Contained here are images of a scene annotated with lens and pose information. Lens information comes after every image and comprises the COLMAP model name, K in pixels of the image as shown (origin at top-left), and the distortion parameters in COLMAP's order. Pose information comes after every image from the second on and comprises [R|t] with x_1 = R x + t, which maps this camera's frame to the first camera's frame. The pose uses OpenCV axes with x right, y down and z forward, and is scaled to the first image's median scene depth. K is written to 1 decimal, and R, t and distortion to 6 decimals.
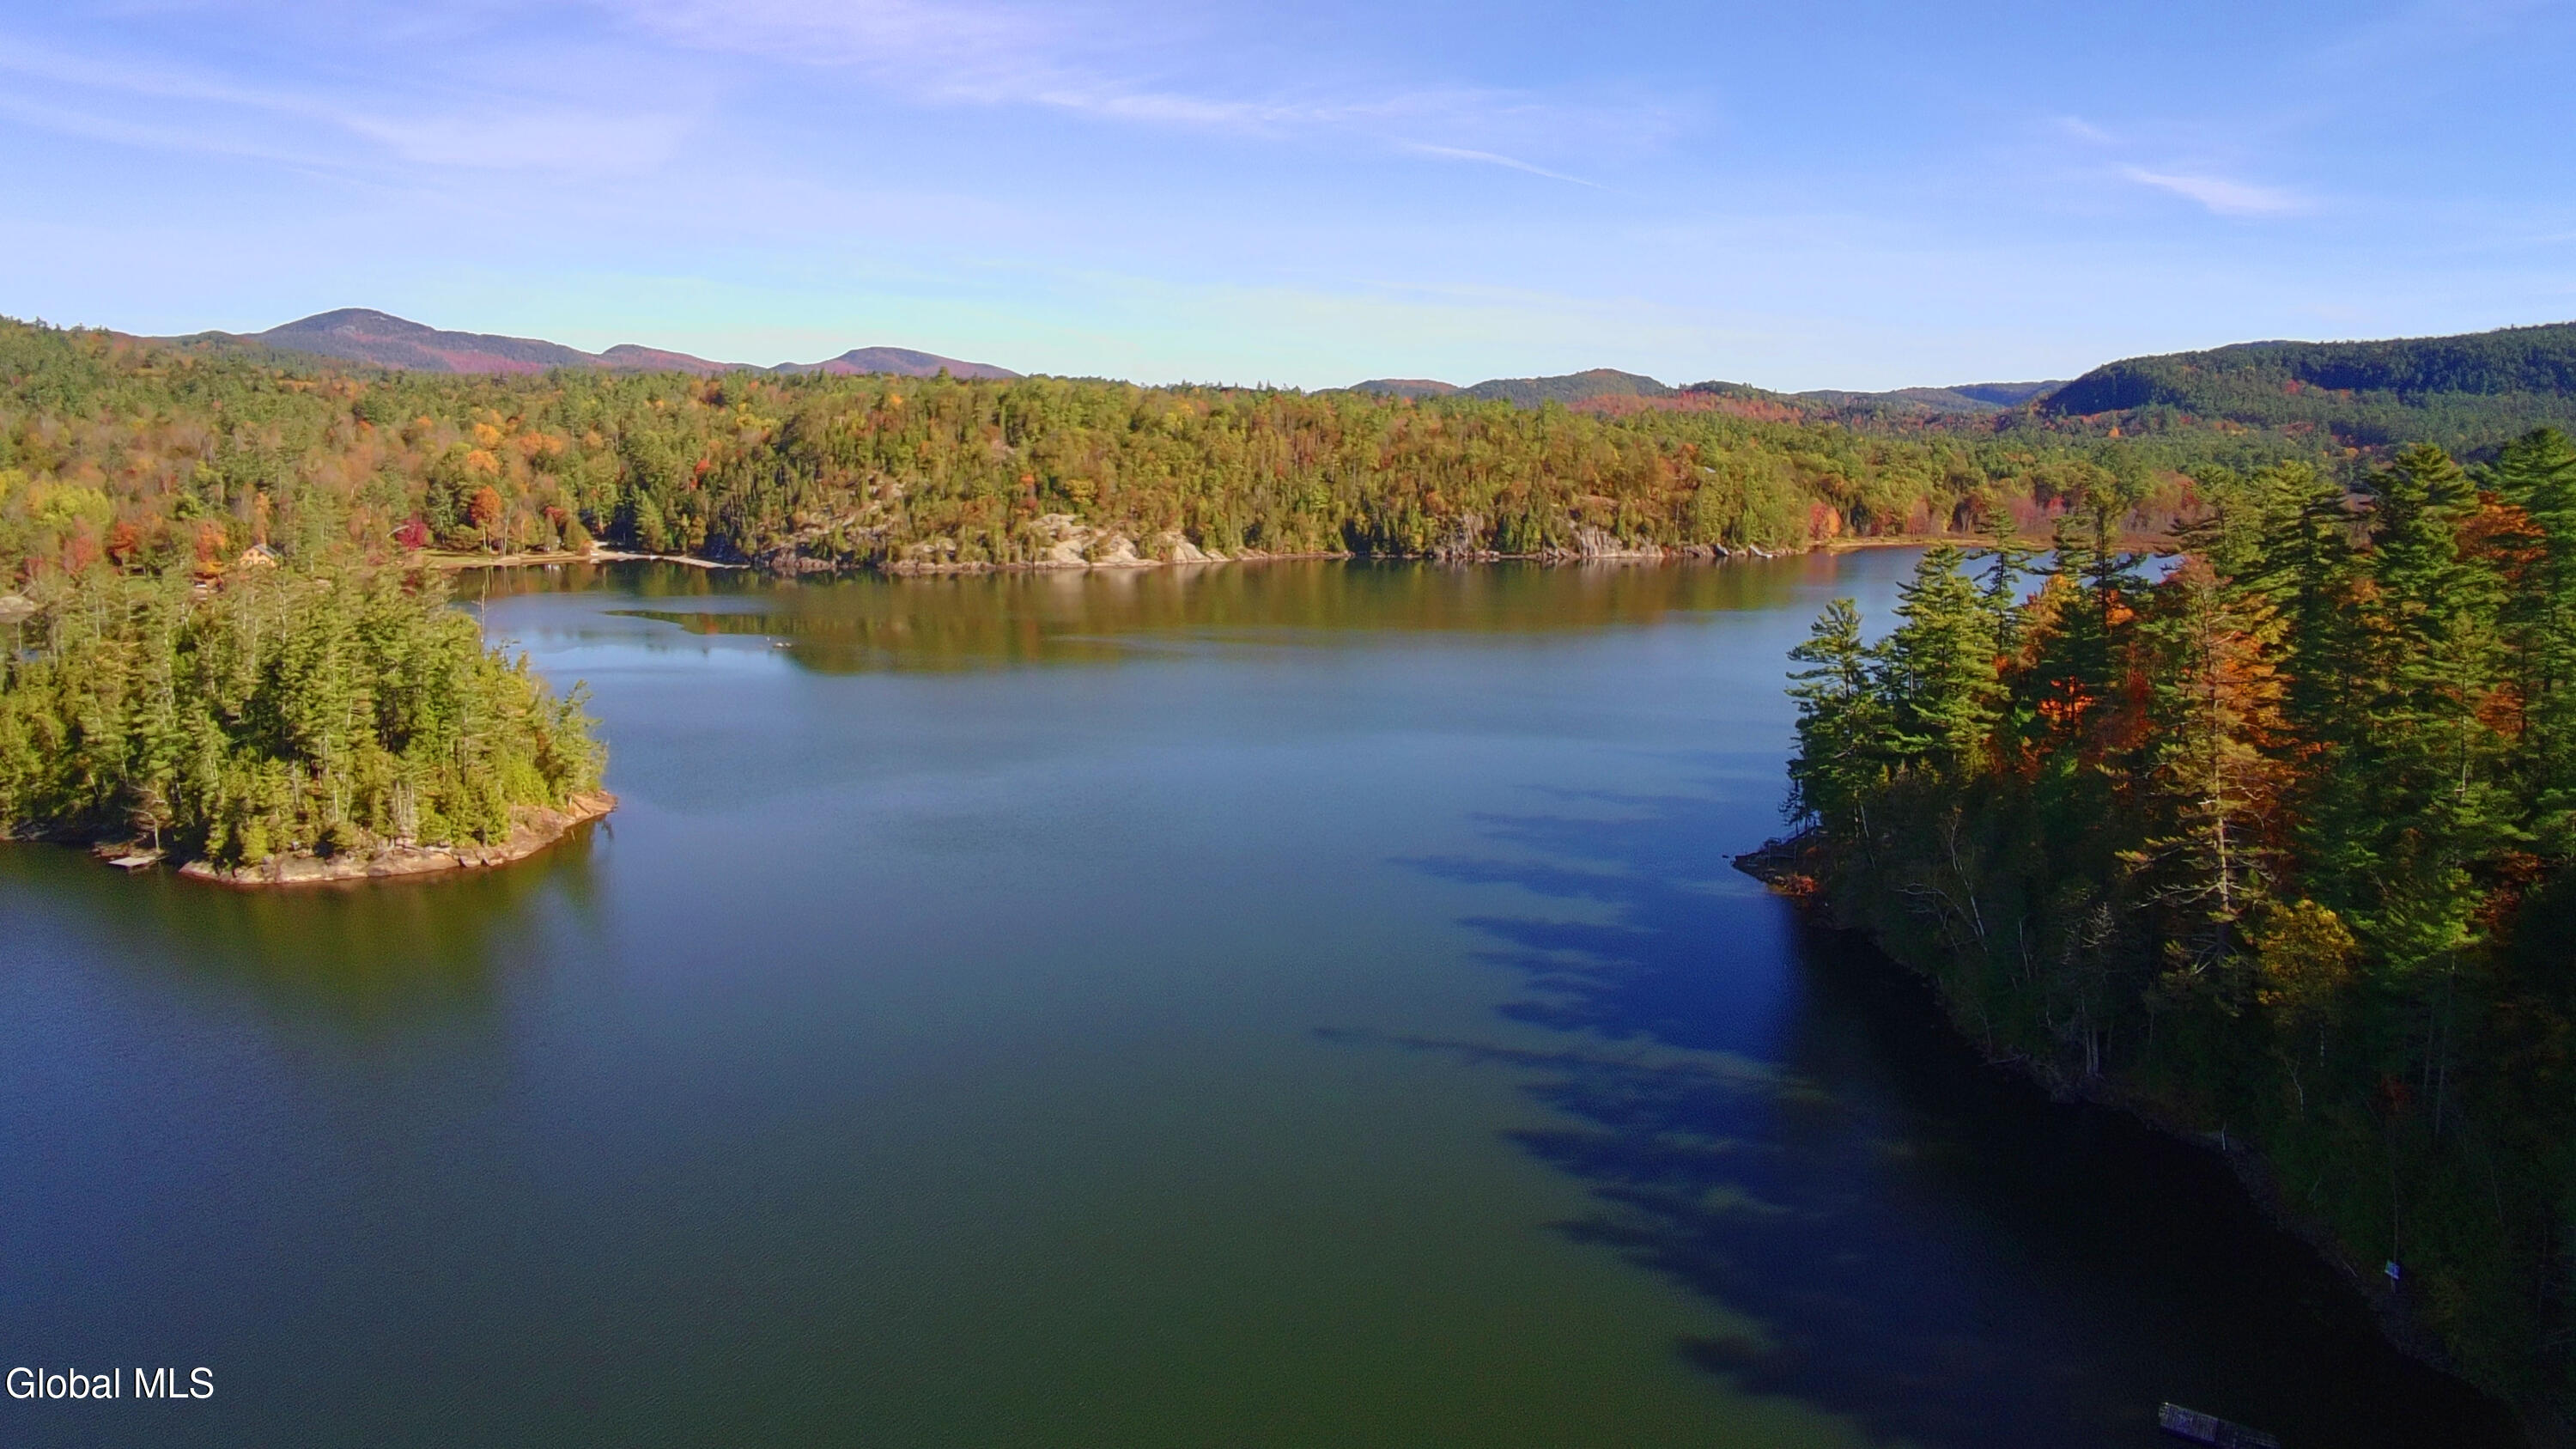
lens RADIAL K [[1588.5, 0, 1276.3], [0, 1588.5, 698.3], [0, 0, 1]] dist [-0.061571, 0.043160]
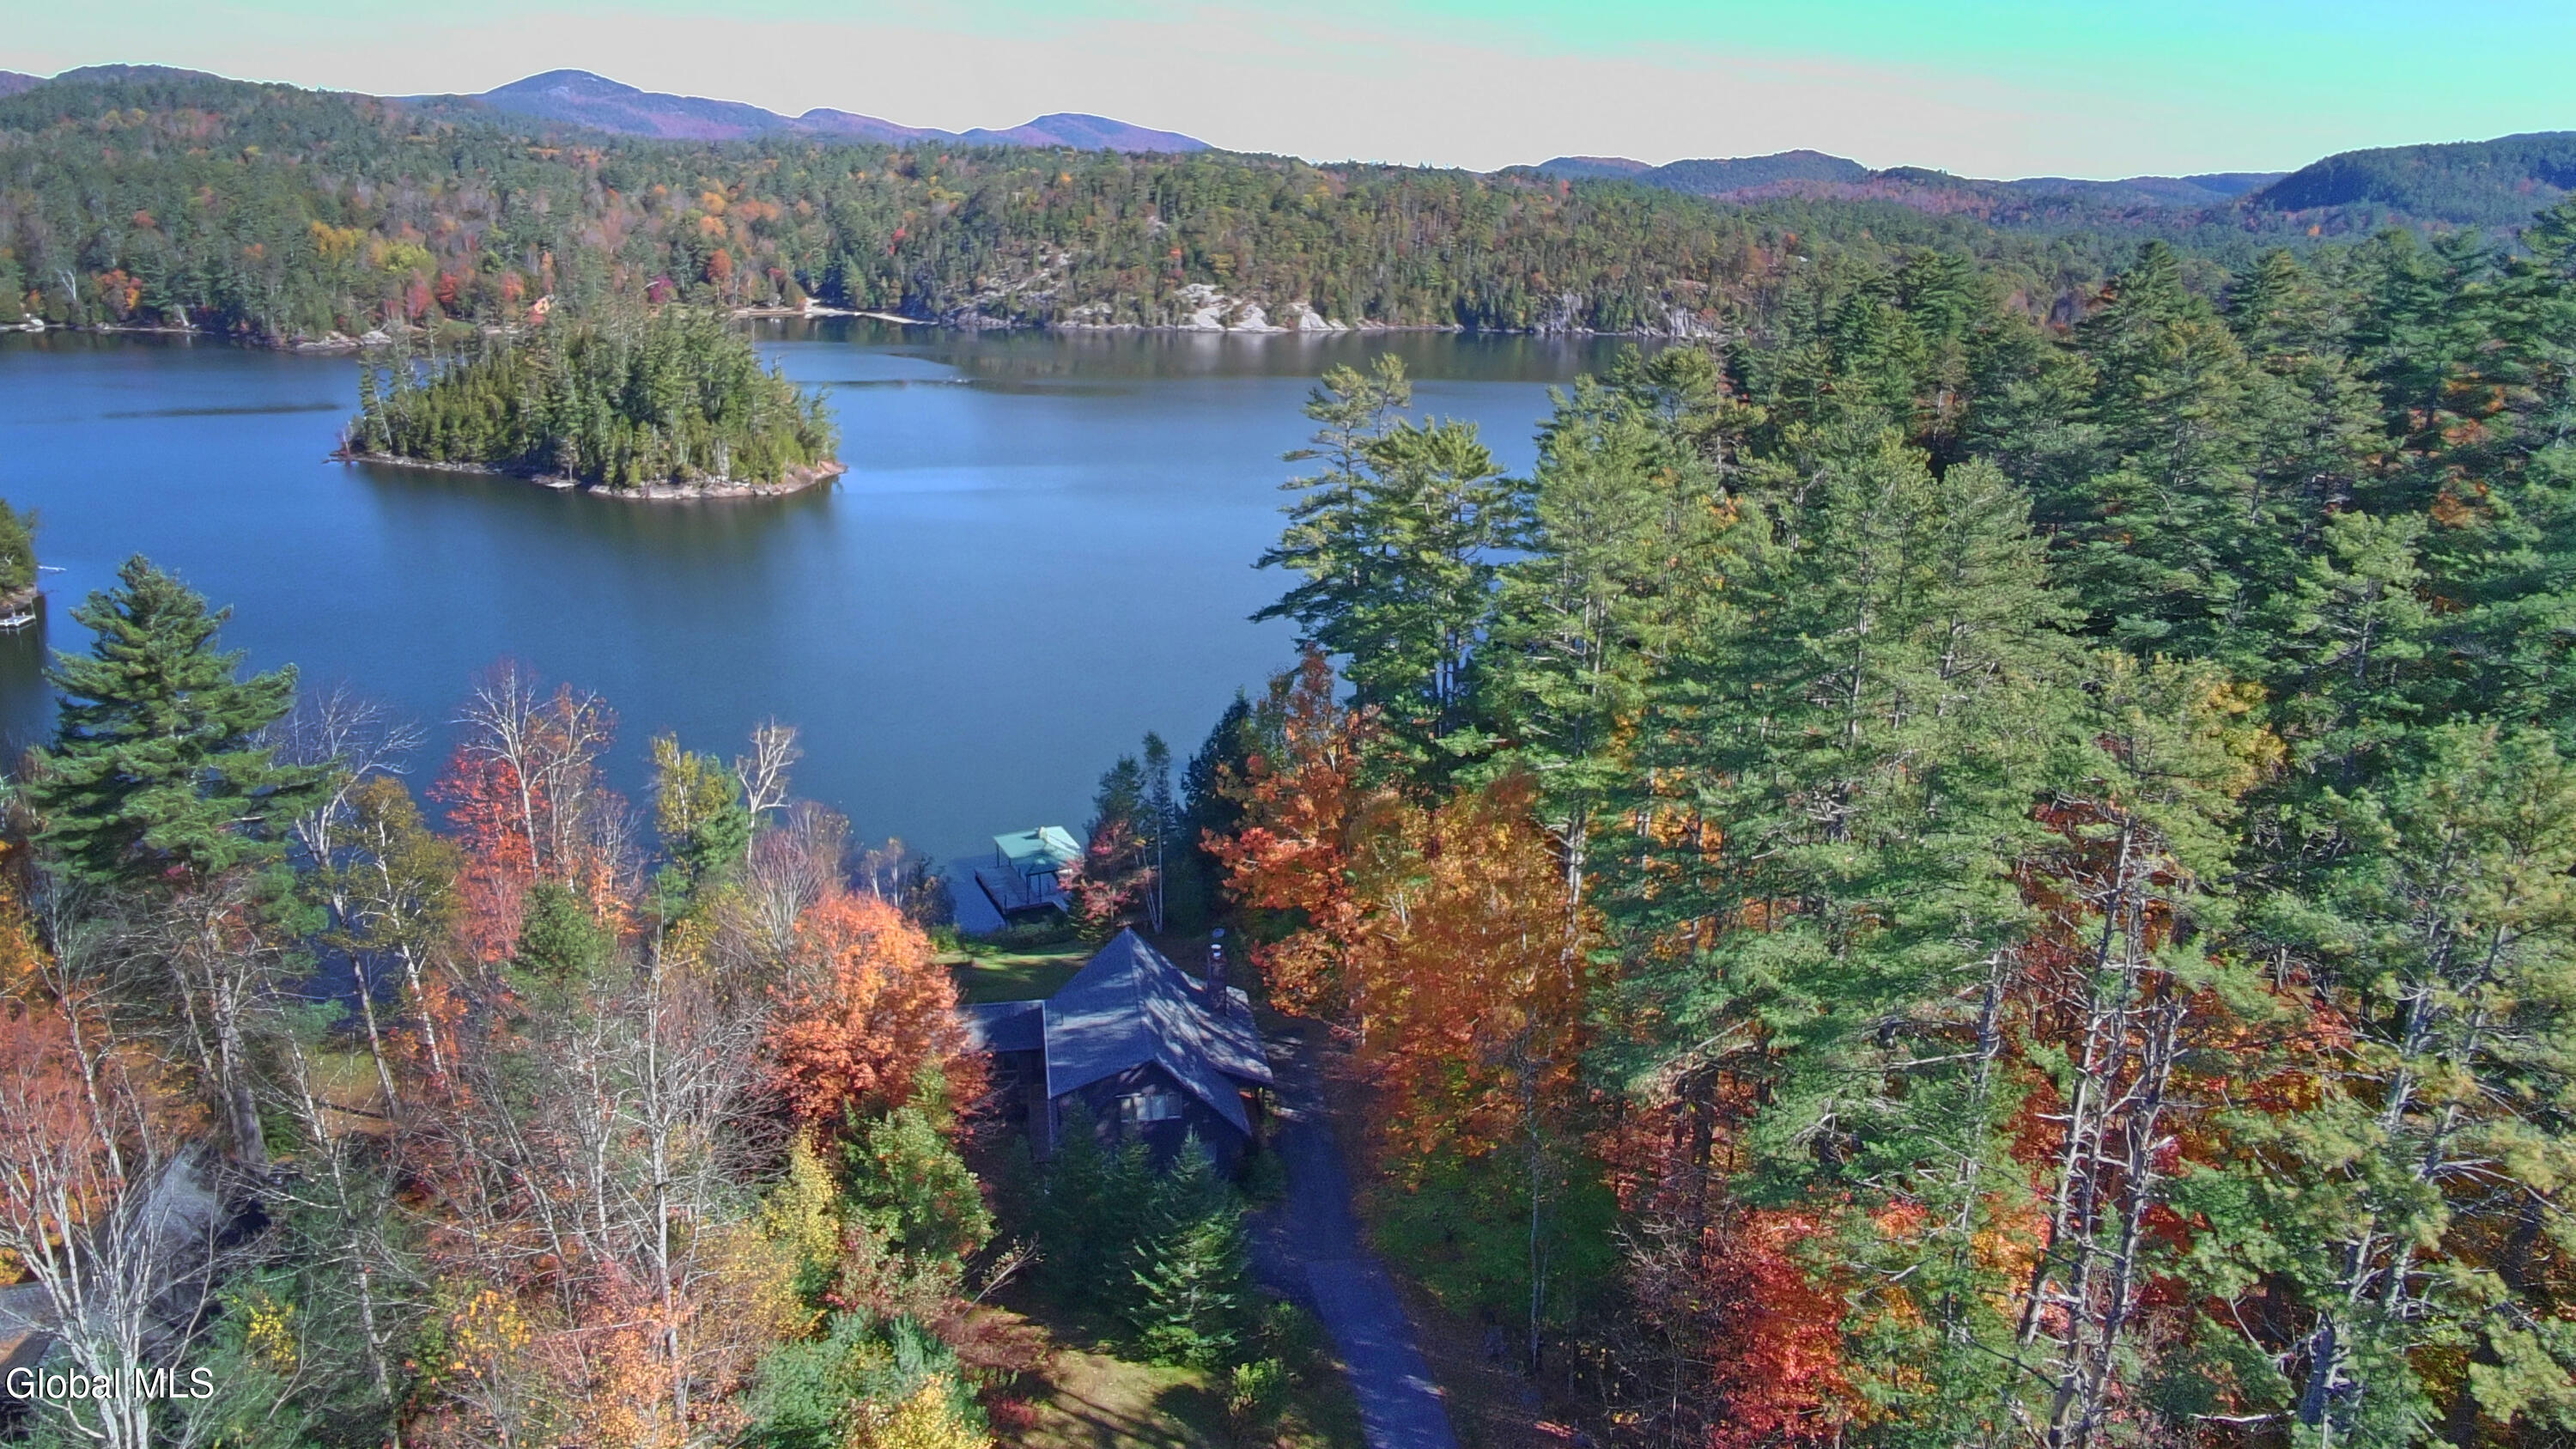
lens RADIAL K [[1588.5, 0, 1289.1], [0, 1588.5, 703.2], [0, 0, 1]] dist [-0.061571, 0.043160]
pose [[0.993638, 0.051005, -0.100411, 0.055382], [-0.036650, 0.989481, 0.139941, 0.021162], [0.106493, -0.135370, 0.985055, -0.159987]]
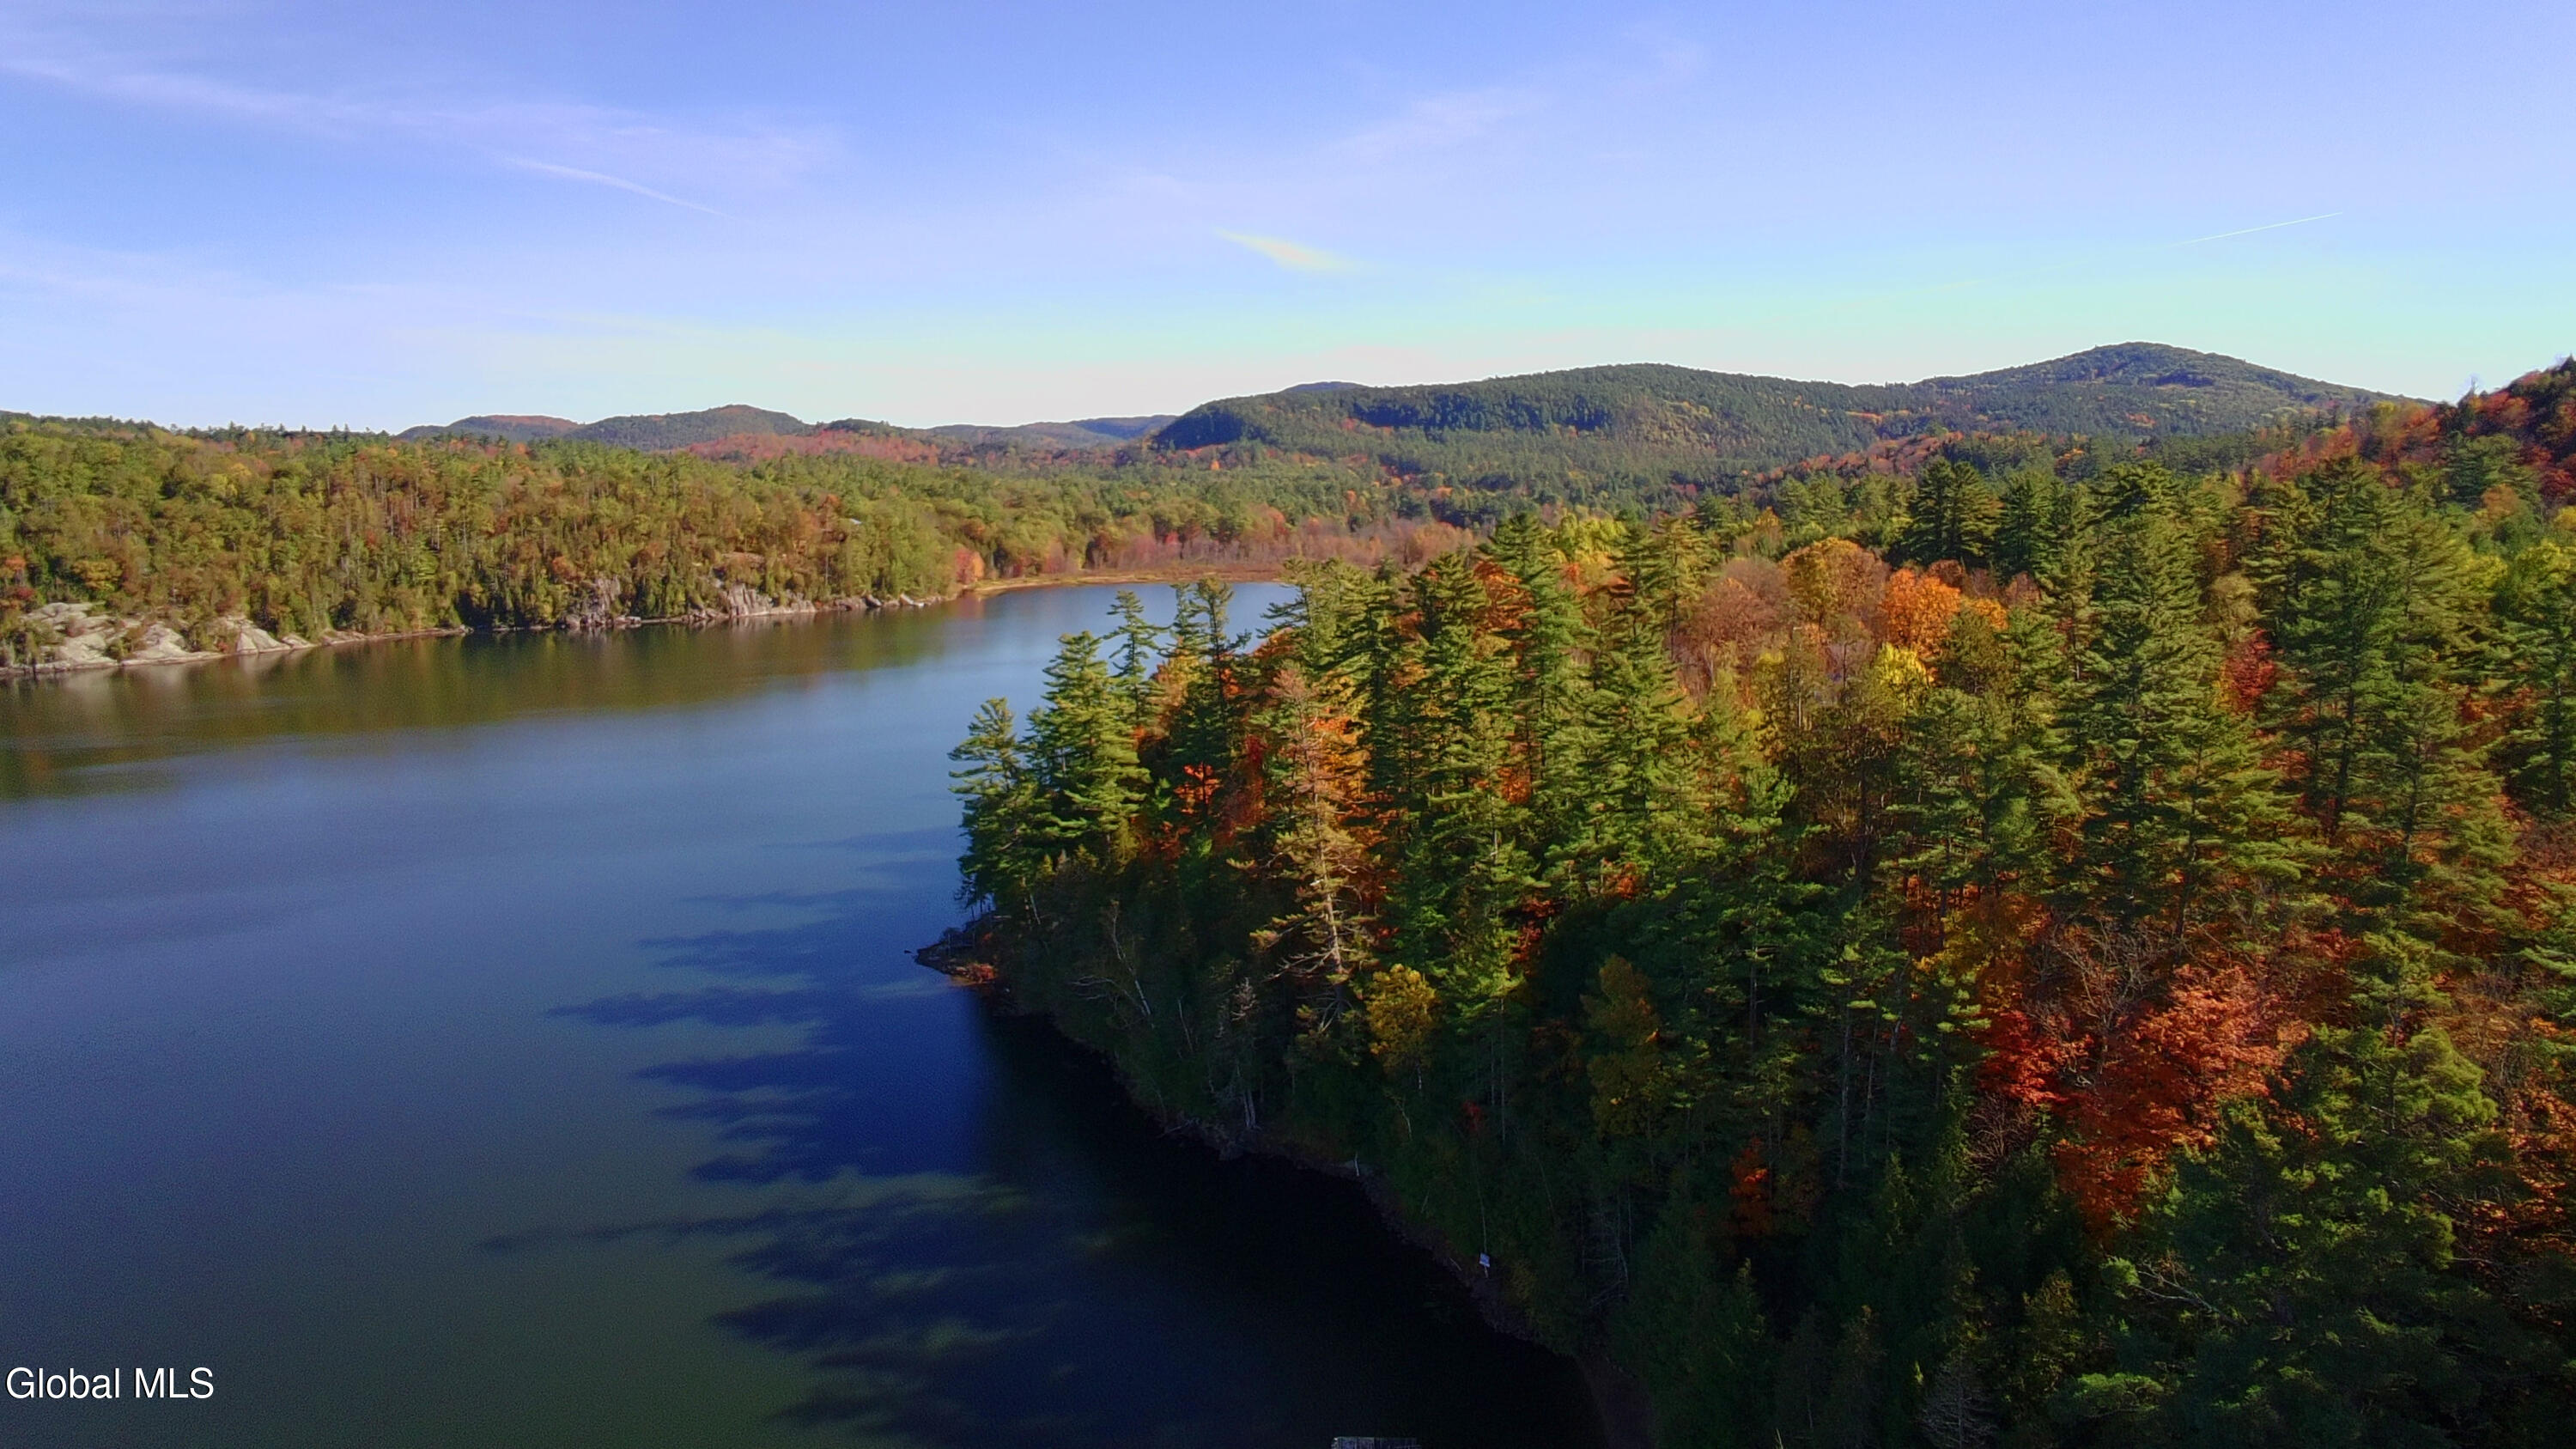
lens RADIAL K [[1588.5, 0, 1285.6], [0, 1588.5, 705.4], [0, 0, 1]] dist [-0.061571, 0.043160]
pose [[0.862861, -0.082976, 0.498583, 0.000438], [0.090896, 0.995825, 0.008422, -0.013548], [-0.497200, 0.038053, 0.866801, -0.001584]]
